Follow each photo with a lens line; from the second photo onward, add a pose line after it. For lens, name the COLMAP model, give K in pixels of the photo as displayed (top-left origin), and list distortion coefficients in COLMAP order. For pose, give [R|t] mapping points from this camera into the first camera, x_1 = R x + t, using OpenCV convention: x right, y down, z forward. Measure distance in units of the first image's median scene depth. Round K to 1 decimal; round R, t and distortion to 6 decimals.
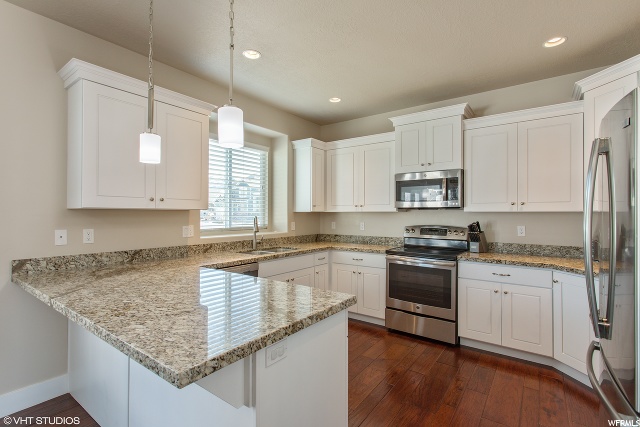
lens RADIAL K [[304.3, 0, 316.8], [0, 304.3, 211.5], [0, 0, 1]] dist [0.000834, -0.000038]
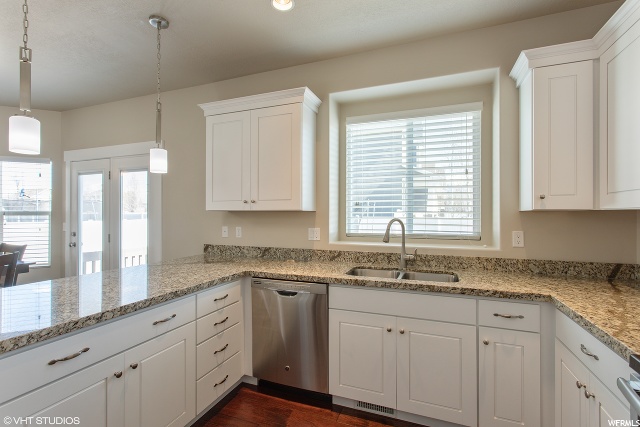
lens RADIAL K [[304.3, 0, 318.1], [0, 304.3, 213.9], [0, 0, 1]] dist [0.000834, -0.000038]
pose [[0.259360, -0.005785, -0.965763, 0.380391], [0.007501, 0.999964, -0.003975, 0.006498], [0.965752, -0.006213, 0.259394, 0.633051]]
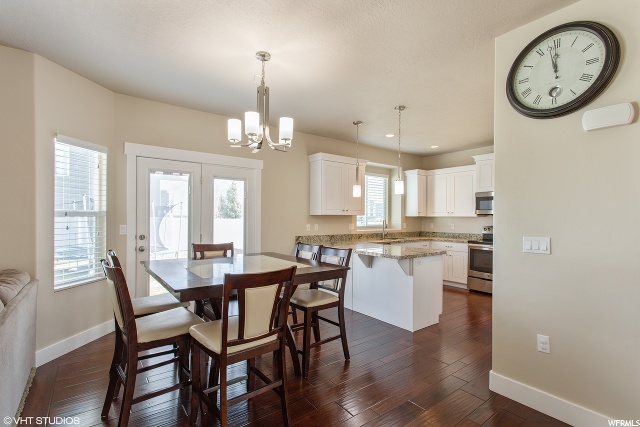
lens RADIAL K [[304.3, 0, 317.6], [0, 304.3, 217.6], [0, 0, 1]] dist [0.000834, -0.000038]
pose [[0.959818, 0.003875, -0.280597, -0.078325], [-0.001913, 0.999972, 0.007267, -0.004061], [0.280618, -0.006438, 0.959798, -0.710058]]
